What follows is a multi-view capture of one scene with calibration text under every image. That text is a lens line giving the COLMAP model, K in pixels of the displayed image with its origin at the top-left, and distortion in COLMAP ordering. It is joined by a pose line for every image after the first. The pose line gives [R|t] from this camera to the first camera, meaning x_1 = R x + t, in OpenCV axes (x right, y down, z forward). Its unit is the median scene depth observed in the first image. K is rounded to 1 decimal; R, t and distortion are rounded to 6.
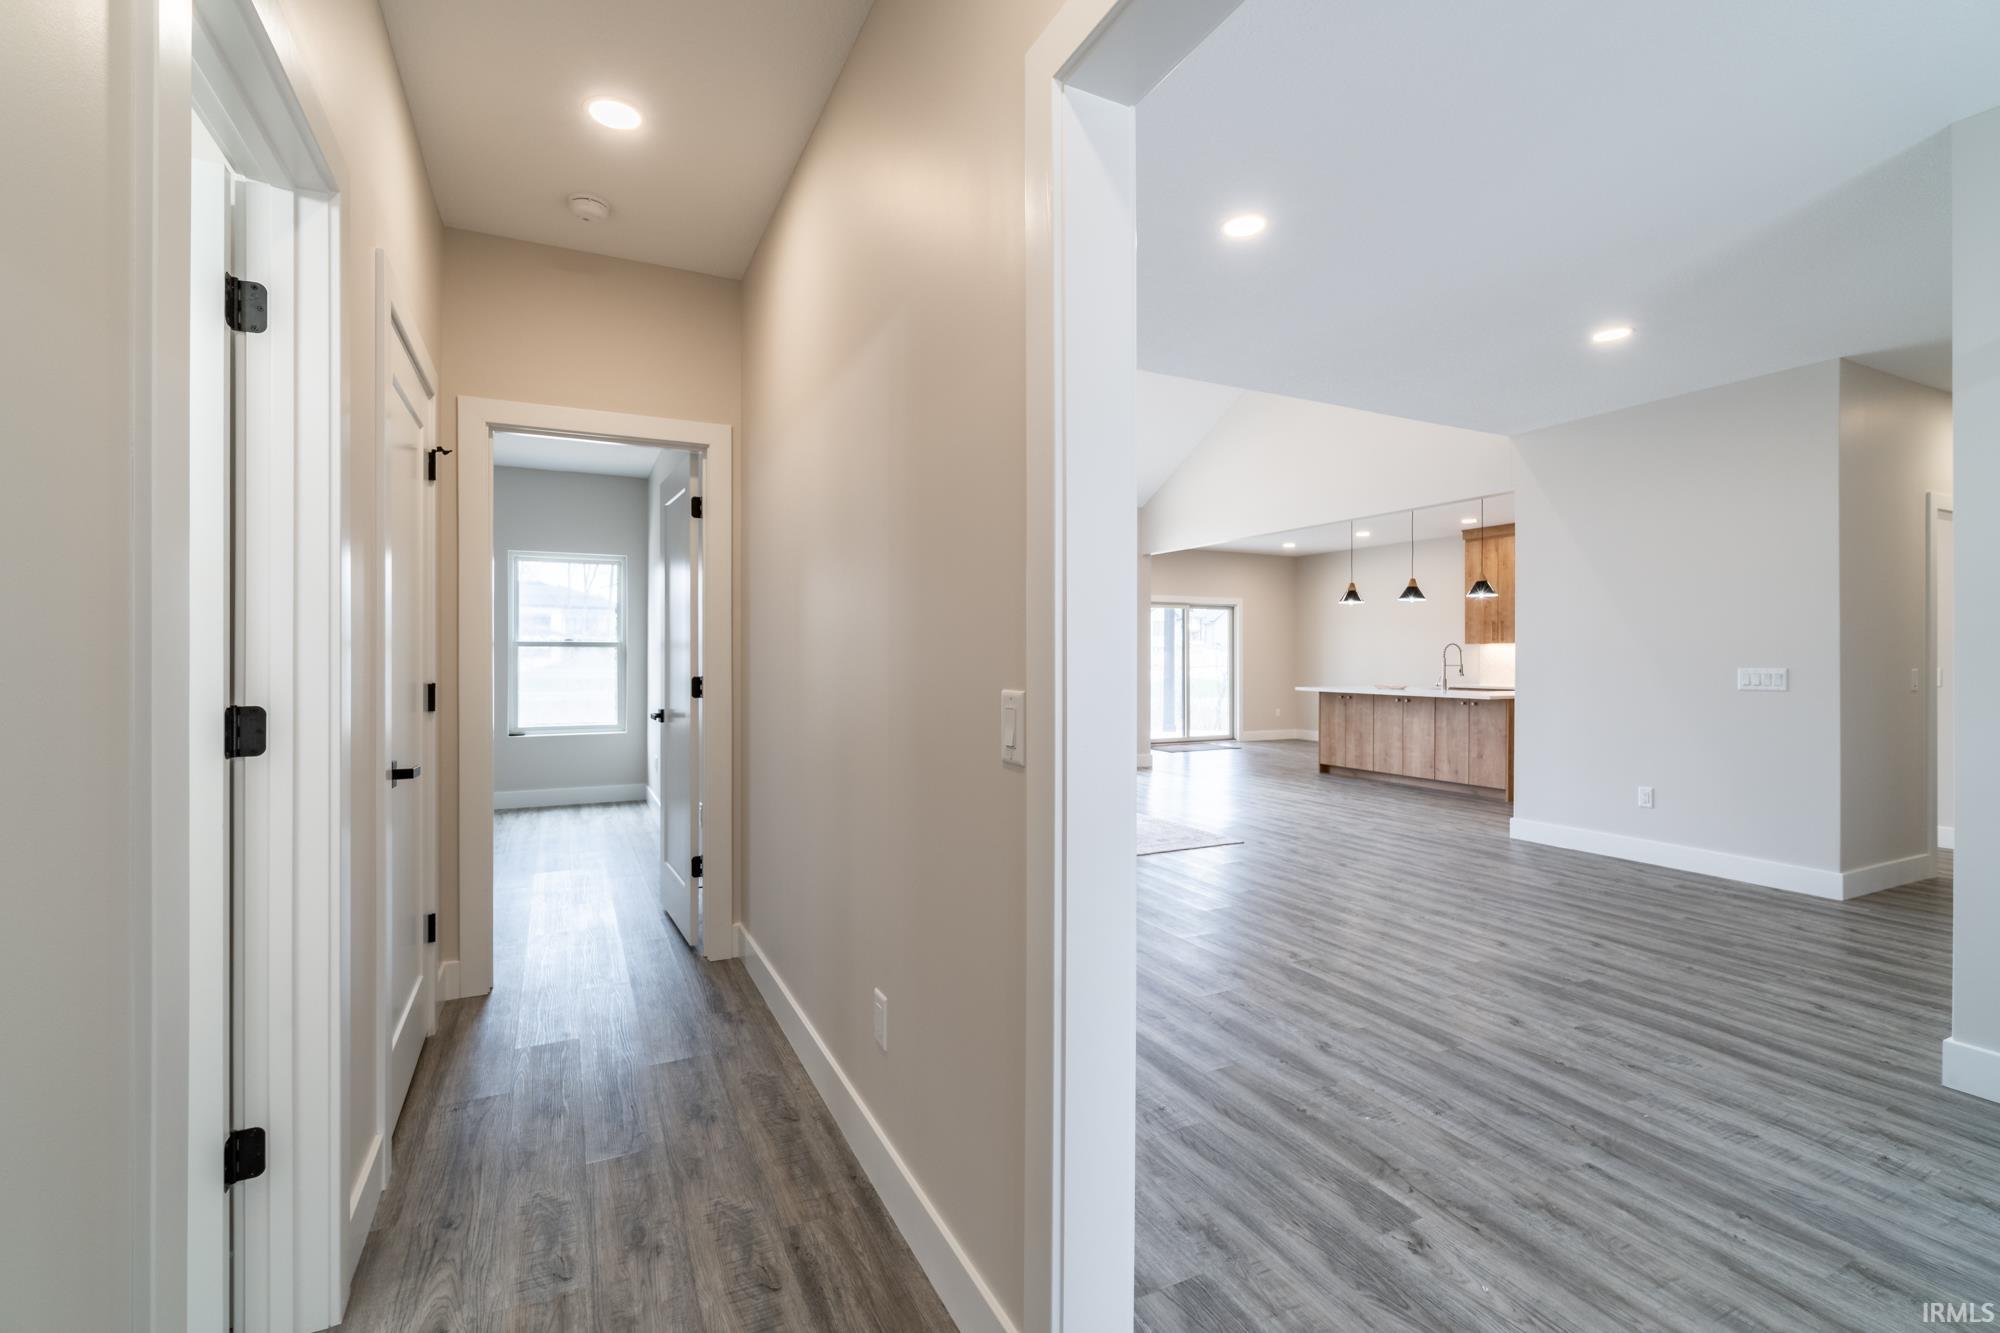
lens RADIAL K [[876.9, 0, 986.6], [0, 876.9, 655.2], [0, 0, 1]] dist [-0.003126, 0.001632]
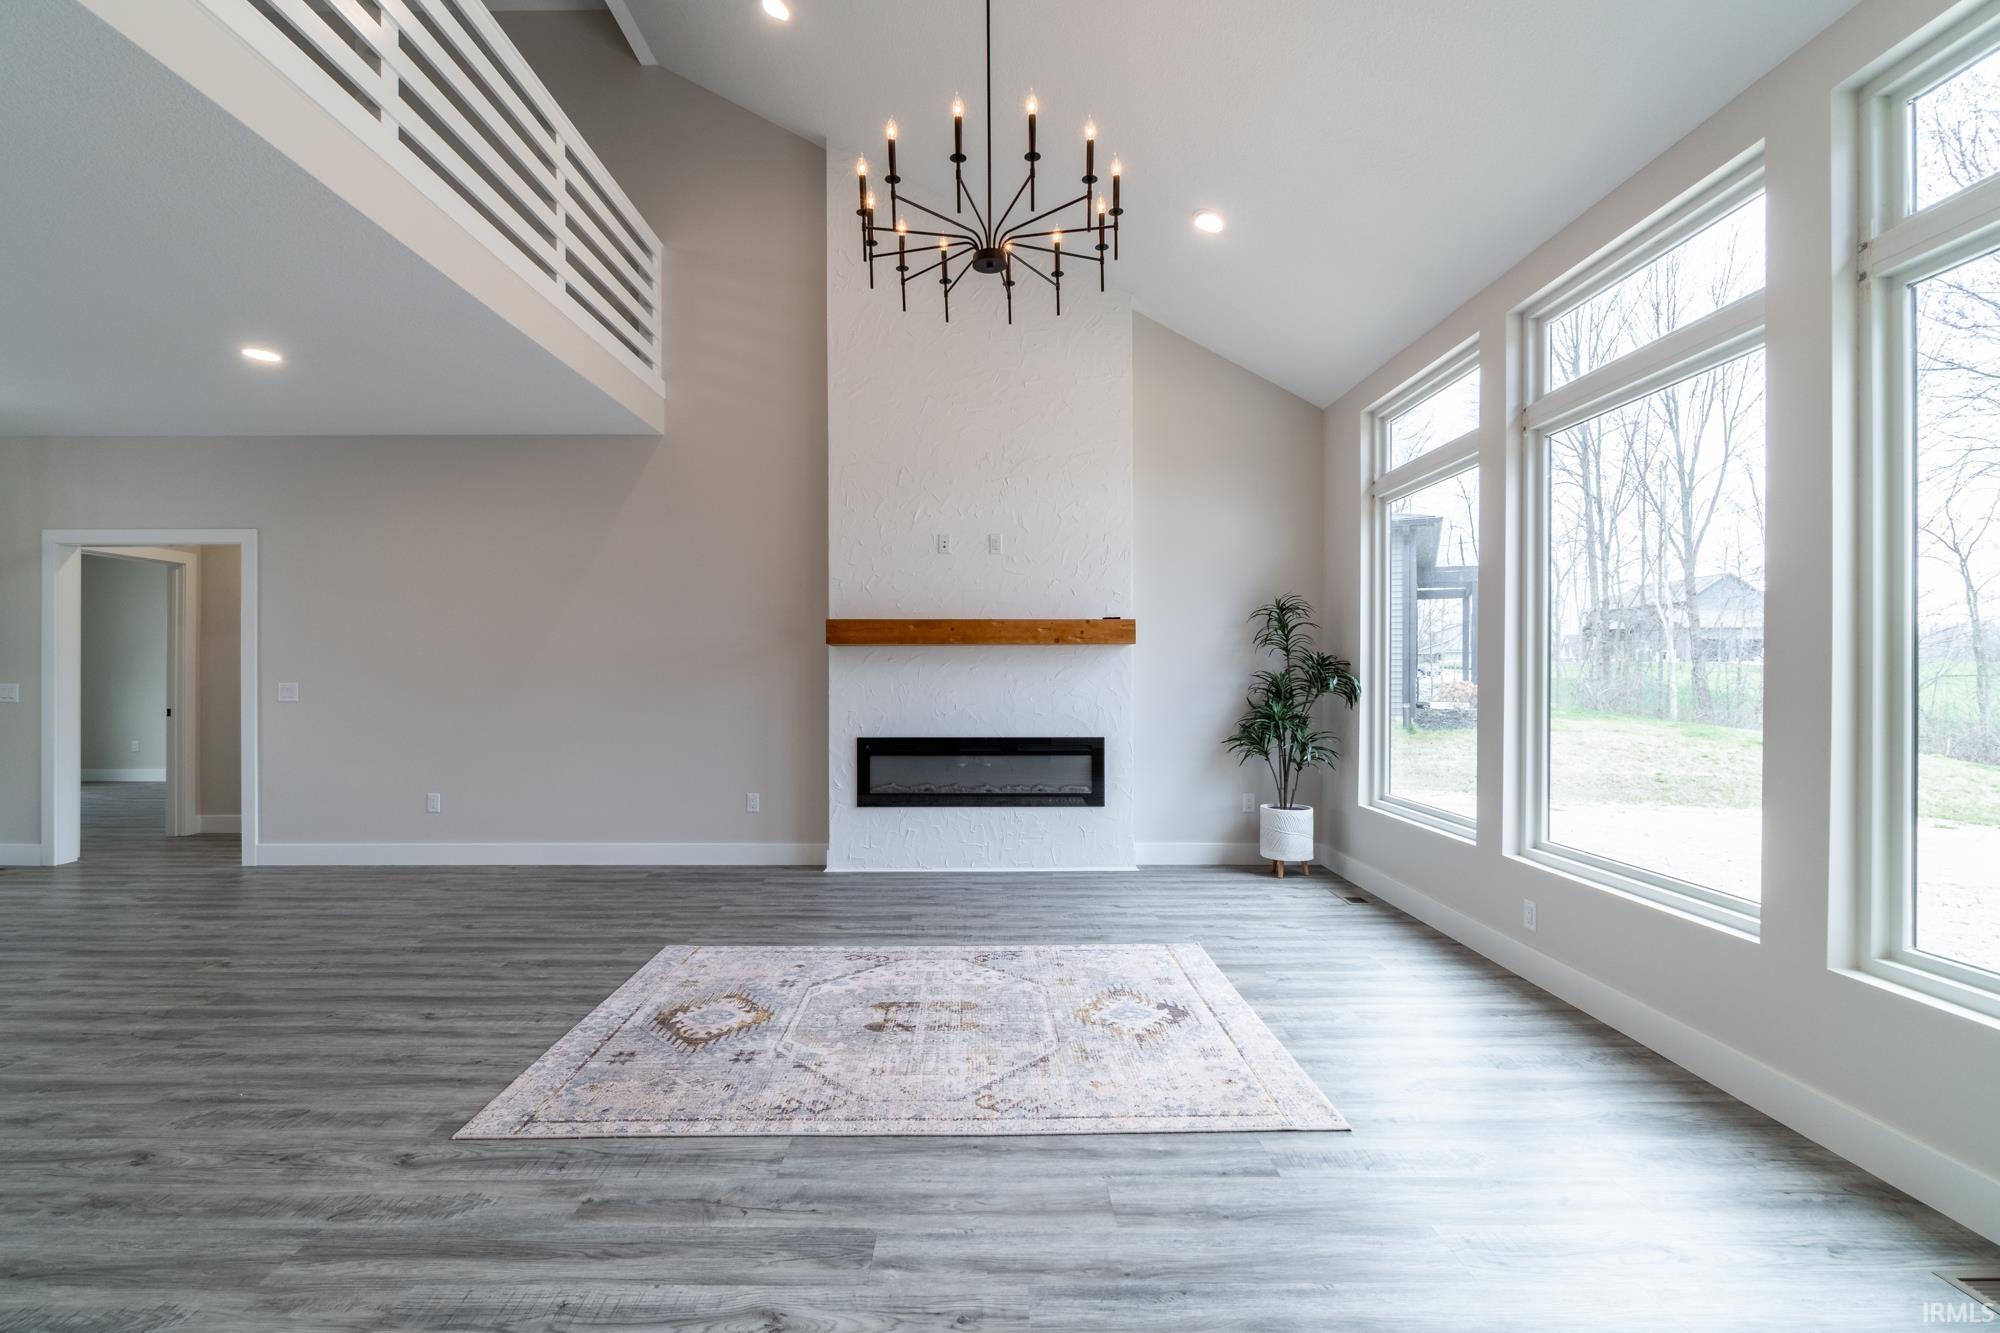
lens RADIAL K [[876.9, 0, 994.8], [0, 876.9, 674.2], [0, 0, 1]] dist [-0.003126, 0.001632]
pose [[-0.435990, 0.000106, -0.899952, 0.385973], [0.003724, 0.999992, -0.001686, 0.002099], [0.899944, -0.004086, -0.435987, 0.990083]]
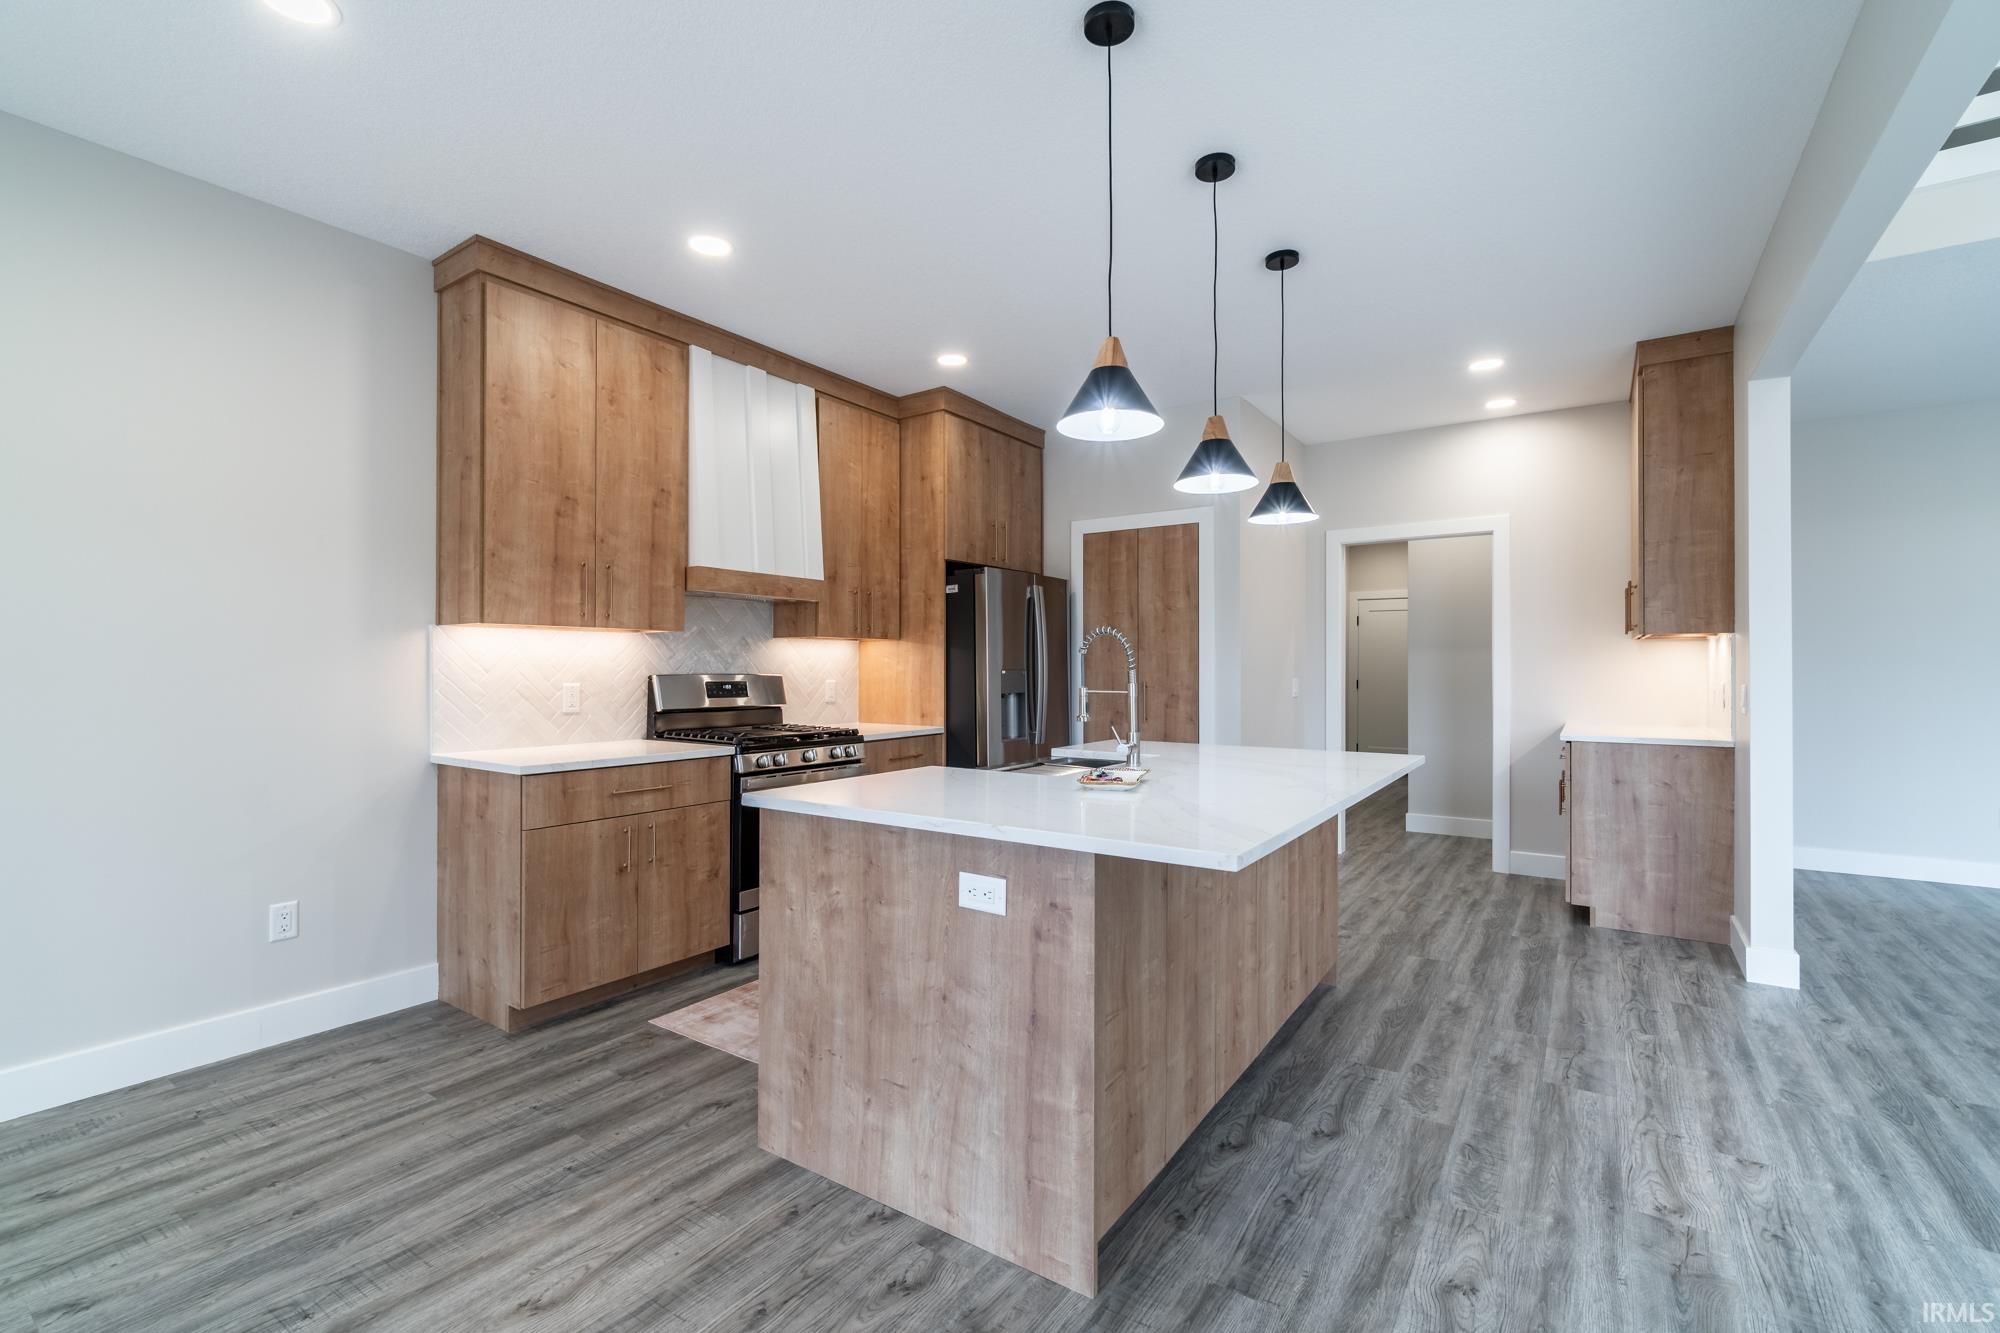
lens RADIAL K [[876.9, 0, 988.1], [0, 876.9, 663.6], [0, 0, 1]] dist [-0.003126, 0.001632]
pose [[-0.483165, 0.001709, 0.875528, 0.262862], [-0.005624, 0.999971, -0.005056, 0.002573], [-0.875511, -0.007367, -0.483142, 1.272553]]
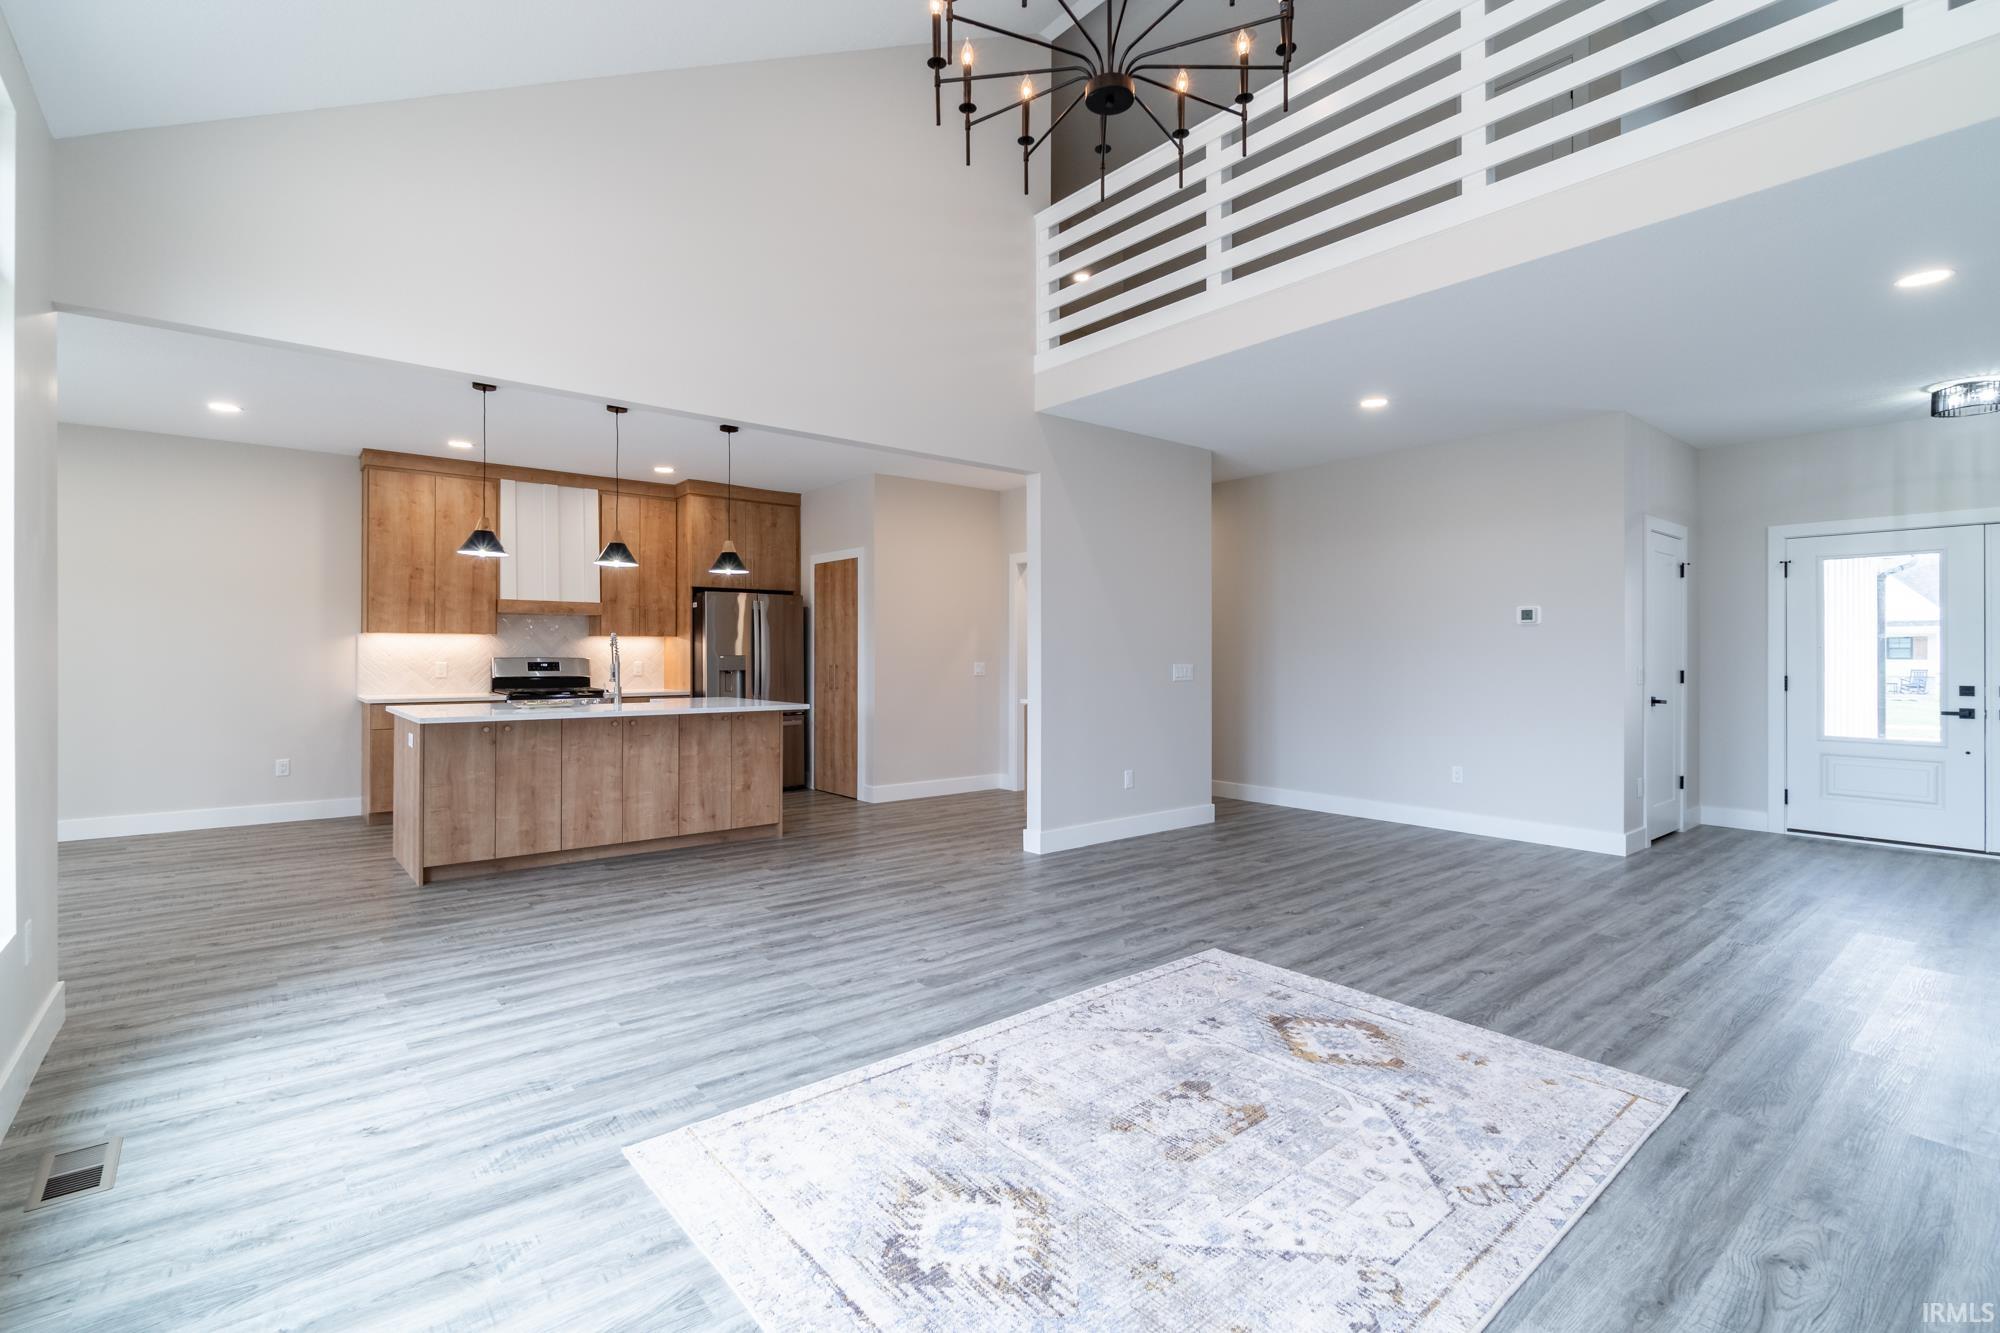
lens RADIAL K [[876.9, 0, 996.4], [0, 876.9, 672.5], [0, 0, 1]] dist [-0.003126, 0.001632]
pose [[-0.234587, -0.021160, 0.971865, -0.199428], [-0.007172, 0.999774, 0.020037, 0.001033], [-0.972069, -0.002270, -0.234686, 0.922739]]
